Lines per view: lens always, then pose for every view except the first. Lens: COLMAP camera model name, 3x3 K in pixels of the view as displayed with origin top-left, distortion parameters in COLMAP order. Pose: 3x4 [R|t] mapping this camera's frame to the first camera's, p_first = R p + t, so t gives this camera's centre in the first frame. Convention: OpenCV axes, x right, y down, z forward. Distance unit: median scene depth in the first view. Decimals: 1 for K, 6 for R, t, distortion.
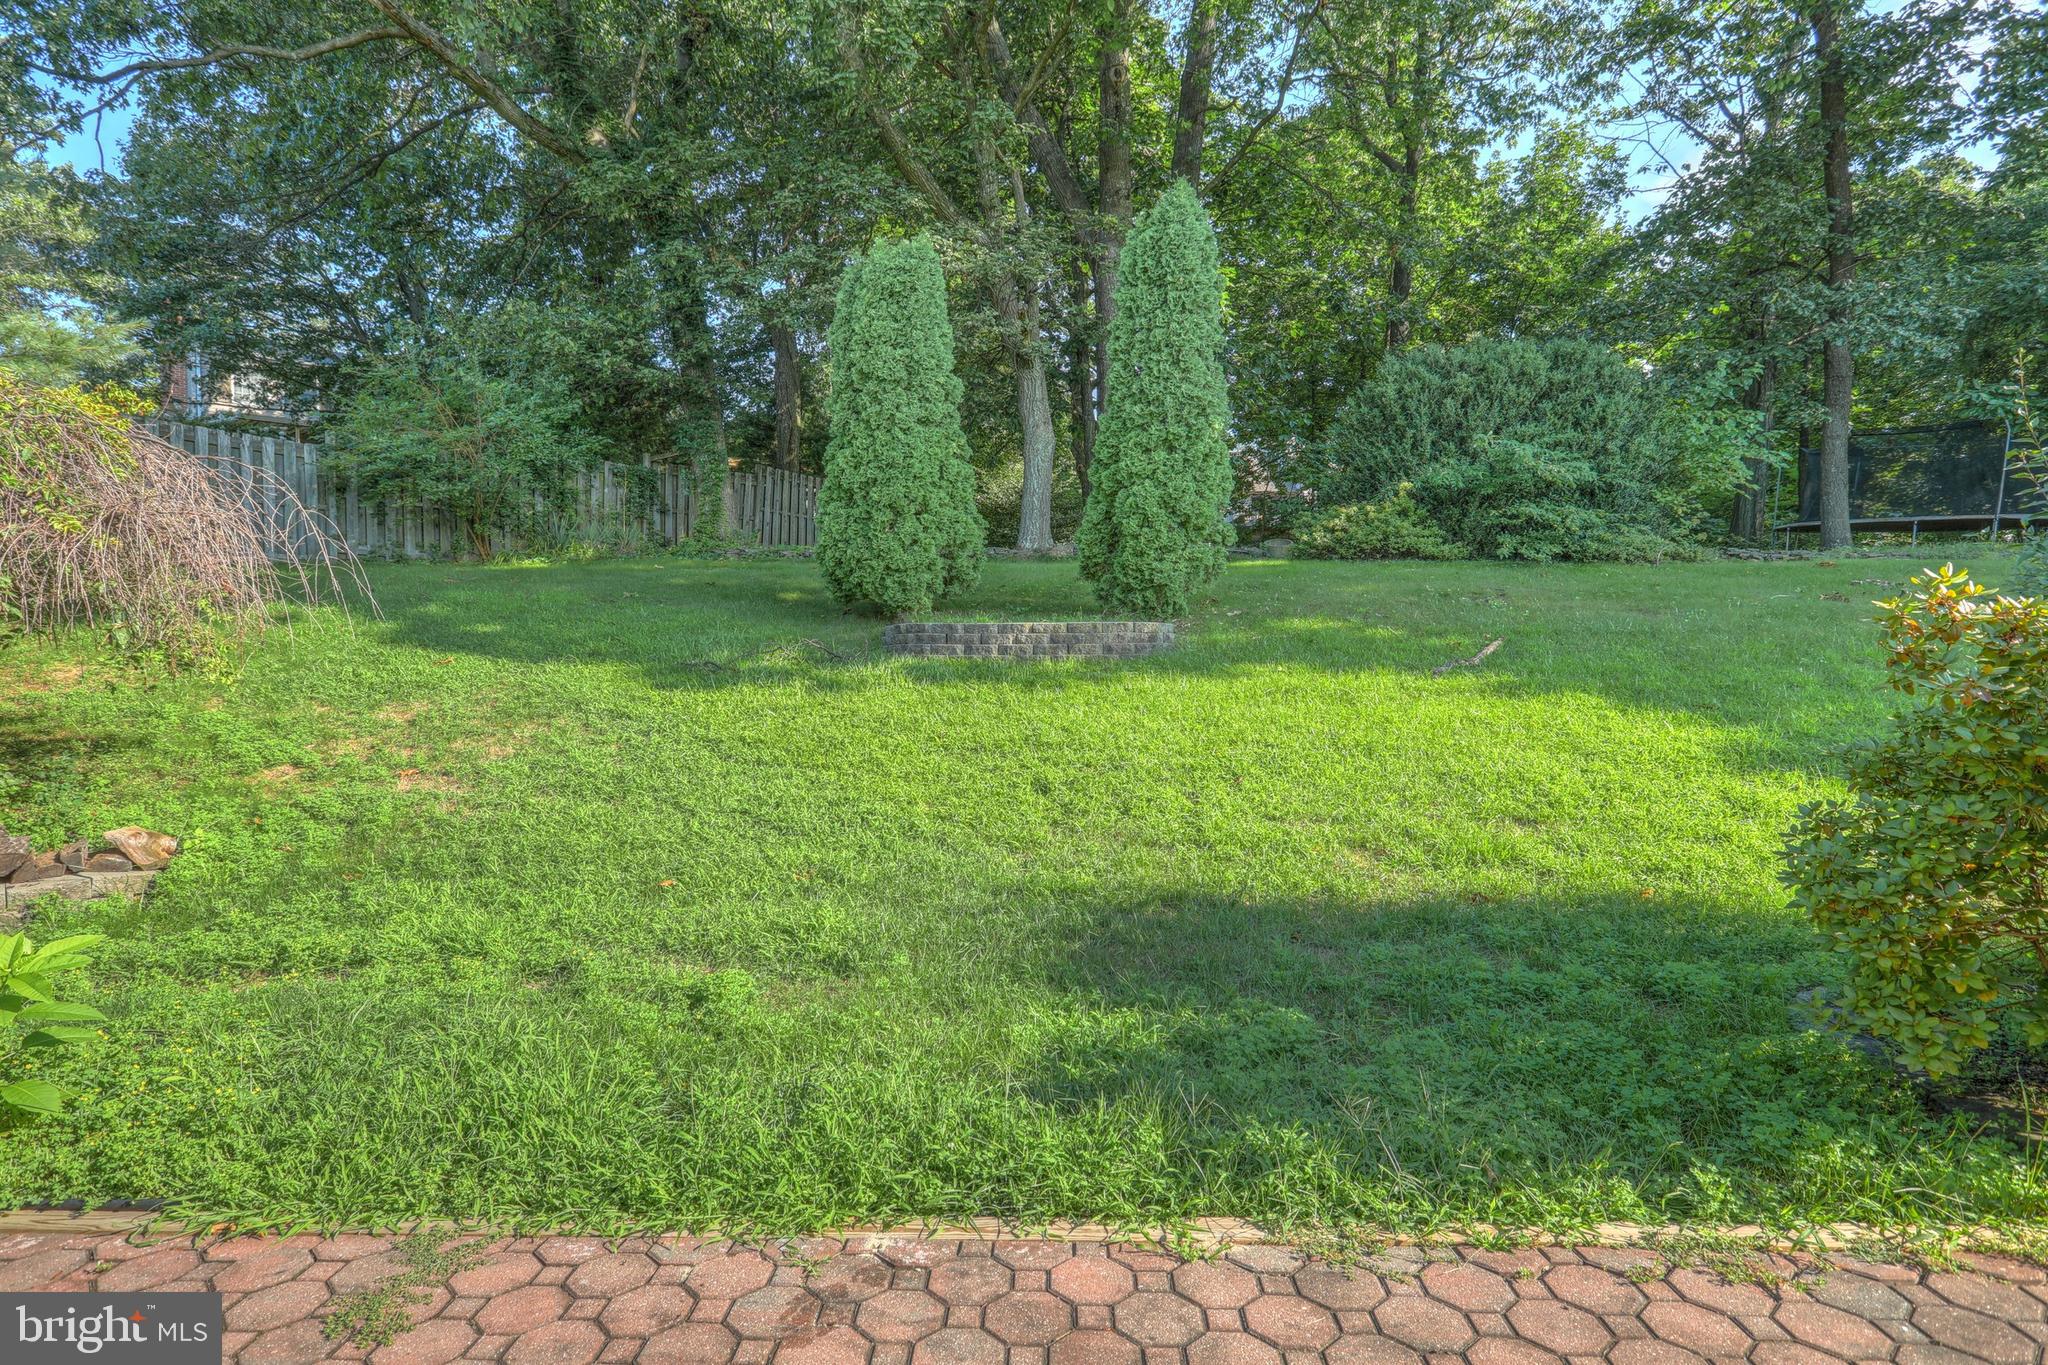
lens RADIAL K [[963.2, 0, 1014.8], [0, 963.2, 684.8], [0, 0, 1]] dist [-0.009725, 0.007485]
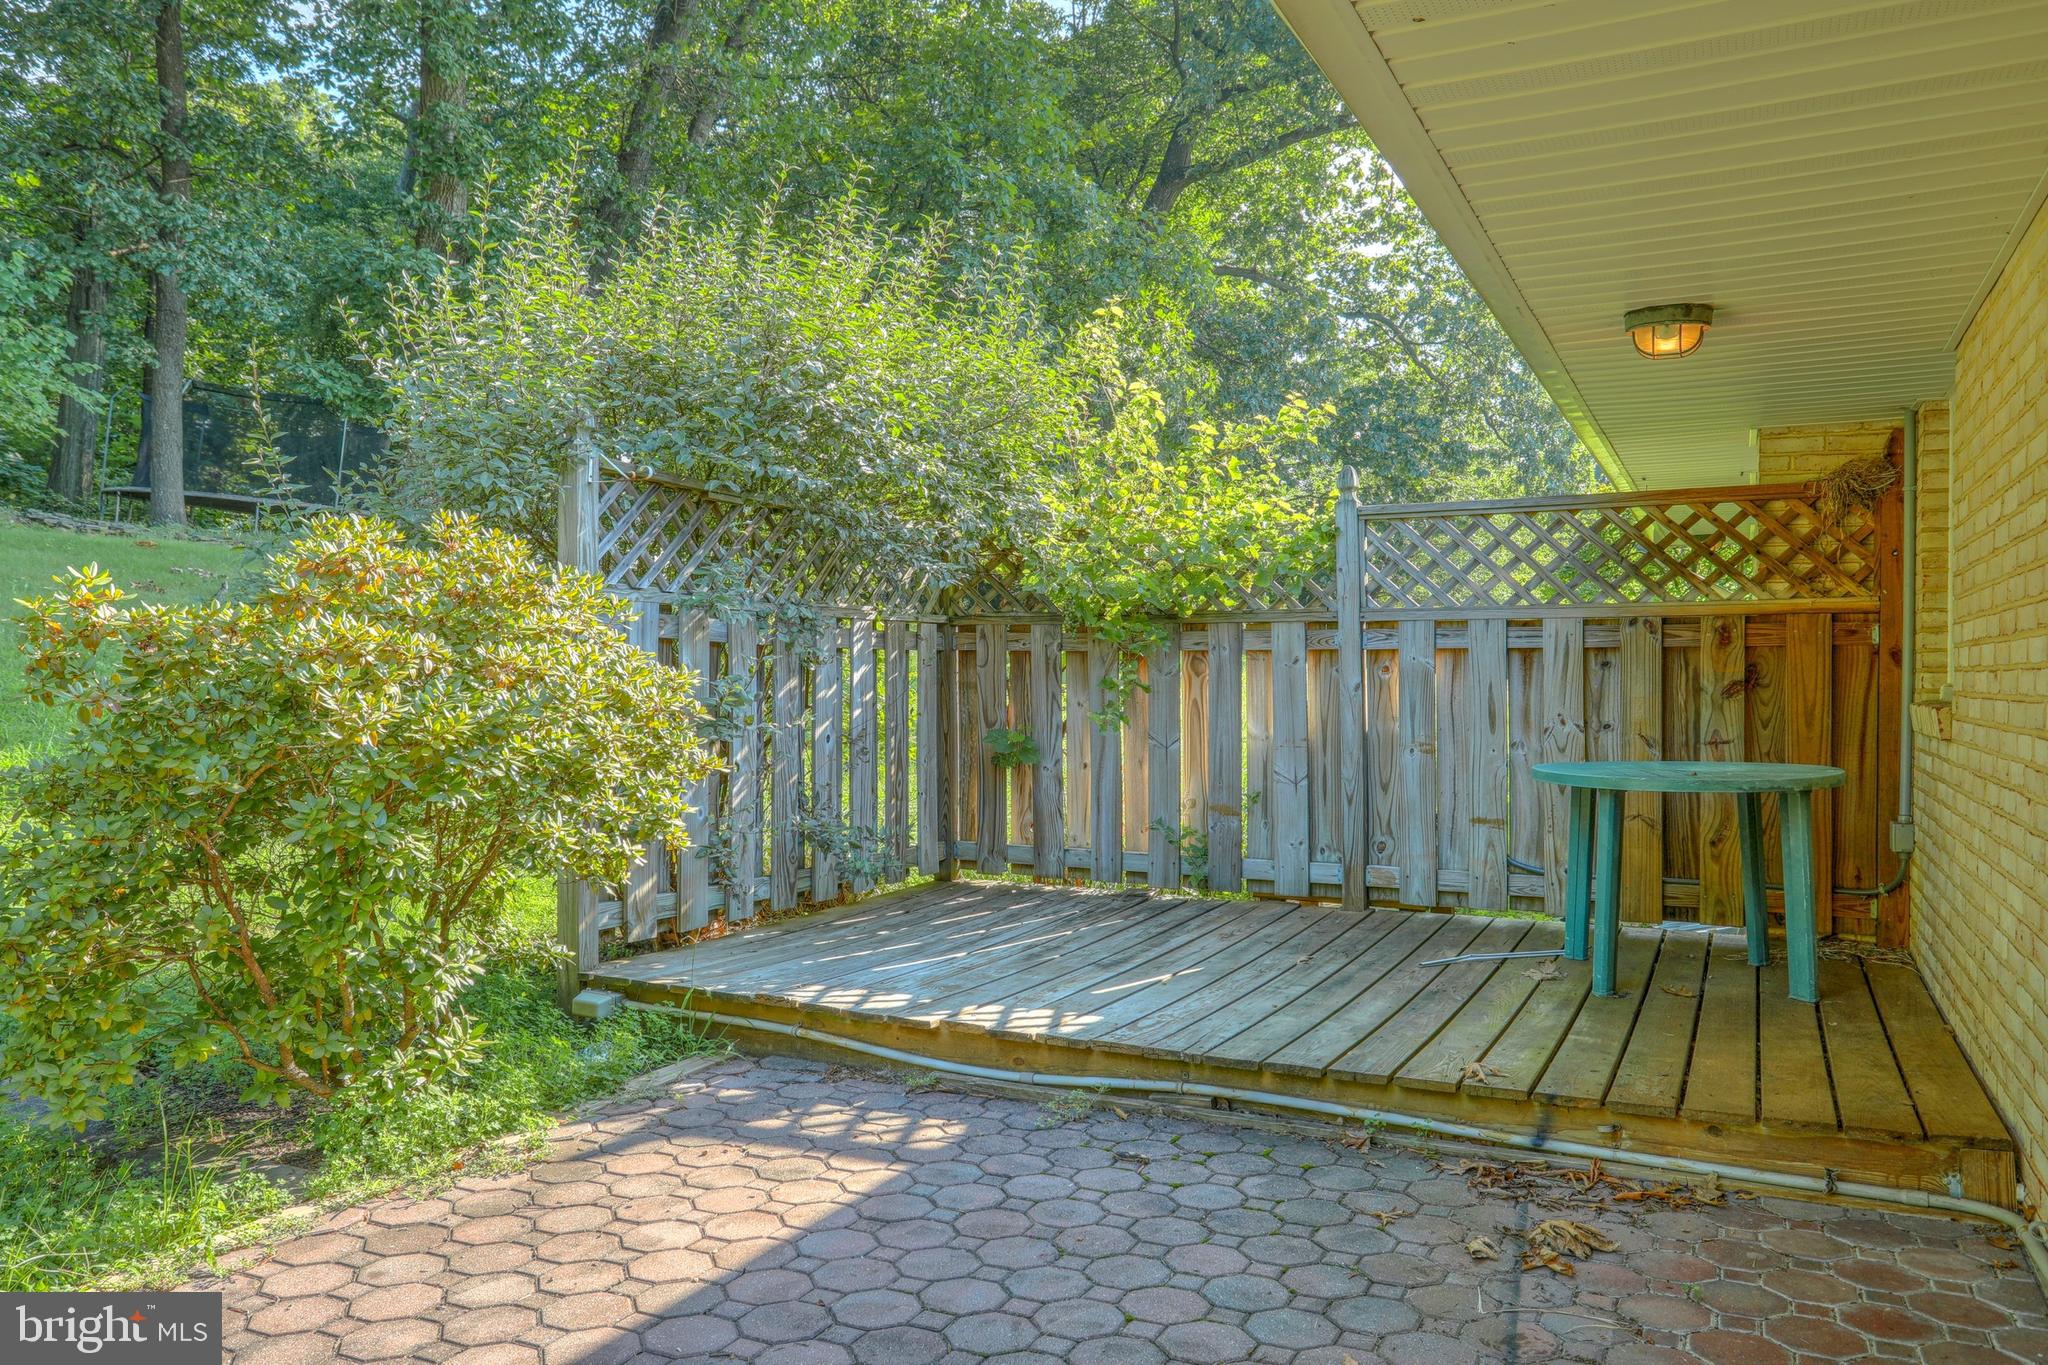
lens RADIAL K [[1498.5, 0, 1024.0], [0, 1498.5, 682.5], [0, 0, 1]] dist [0.009932, 0.003232]
pose [[0.421199, 0.009739, 0.906916, 0.019795], [-0.002529, 0.999951, -0.009563, -0.000298], [-0.906965, 0.001734, 0.421203, -0.188691]]
